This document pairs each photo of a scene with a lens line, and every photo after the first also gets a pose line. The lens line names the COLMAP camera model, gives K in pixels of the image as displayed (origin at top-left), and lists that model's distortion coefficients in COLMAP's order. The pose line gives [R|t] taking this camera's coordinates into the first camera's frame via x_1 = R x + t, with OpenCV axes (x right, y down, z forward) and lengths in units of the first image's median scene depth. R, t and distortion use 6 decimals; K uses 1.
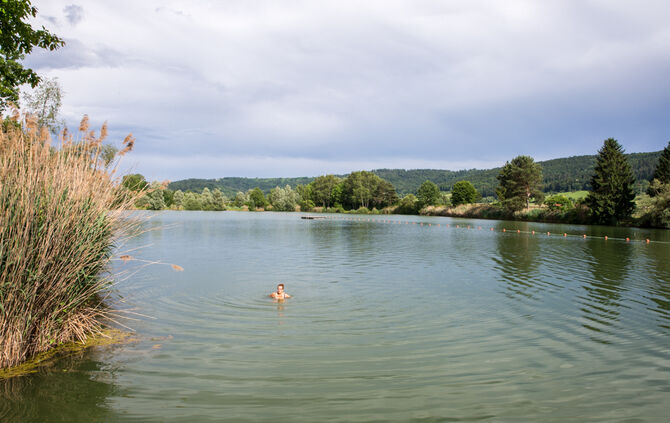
lens RADIAL K [[479.4, 0, 335.2], [0, 479.4, 211.8], [0, 0, 1]] dist [-0.009878, 0.000127]
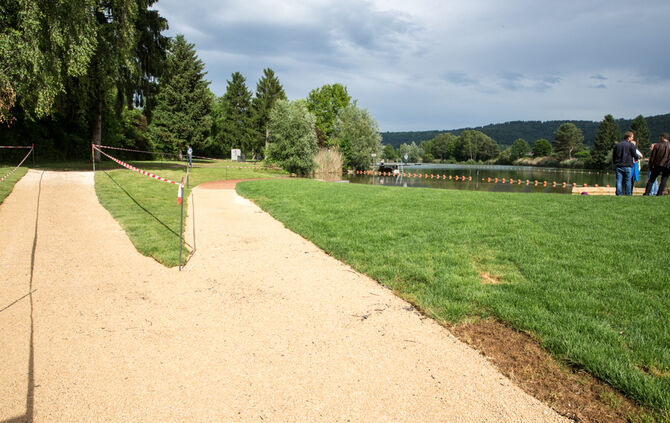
lens RADIAL K [[479.4, 0, 335.3], [0, 479.4, 211.6], [0, 0, 1]] dist [-0.009878, 0.000127]
pose [[0.961071, 0.026528, -0.275025, 0.071418], [0.000116, 0.995341, 0.096413, 0.005873], [0.276301, -0.092692, 0.956591, -0.365712]]
